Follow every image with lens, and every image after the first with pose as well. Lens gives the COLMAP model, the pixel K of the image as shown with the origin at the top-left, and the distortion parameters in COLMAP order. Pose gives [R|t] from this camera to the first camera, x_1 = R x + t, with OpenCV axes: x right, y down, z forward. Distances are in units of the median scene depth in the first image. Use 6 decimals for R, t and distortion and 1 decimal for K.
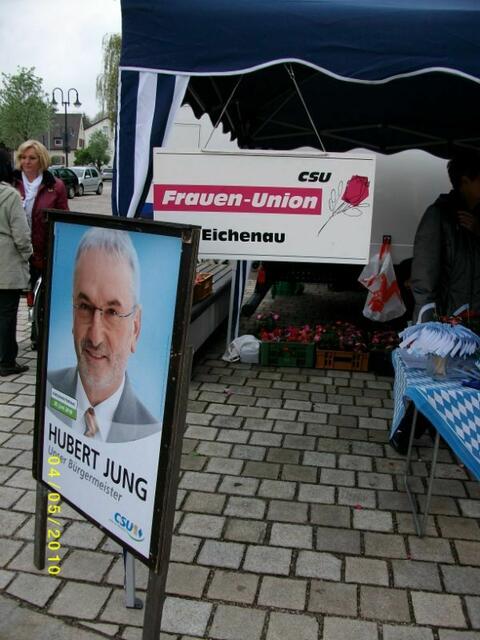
lens RADIAL K [[590.9, 0, 239.9], [0, 590.9, 337.8], [0, 0, 1]] dist [-0.110879, 0.005981]
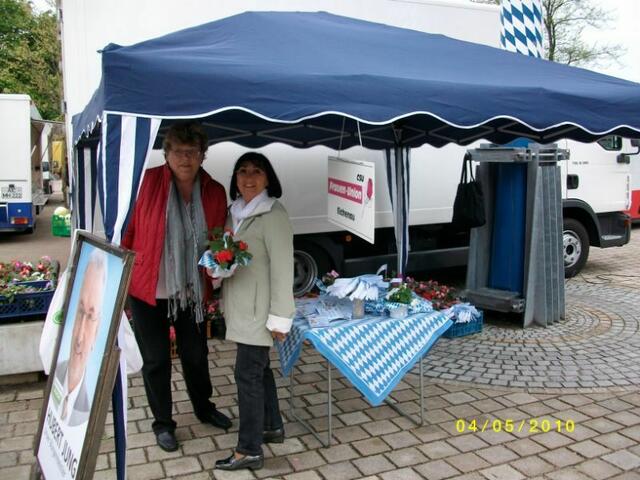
lens RADIAL K [[590.9, 0, 320.0], [0, 590.9, 240.0], [0, 0, 1]] dist [-0.110879, 0.005981]
pose [[0.856801, -0.109586, 0.503868, -0.331809], [0.169475, 0.982718, -0.074454, -0.015522], [-0.487001, 0.149185, 0.860566, -0.192272]]
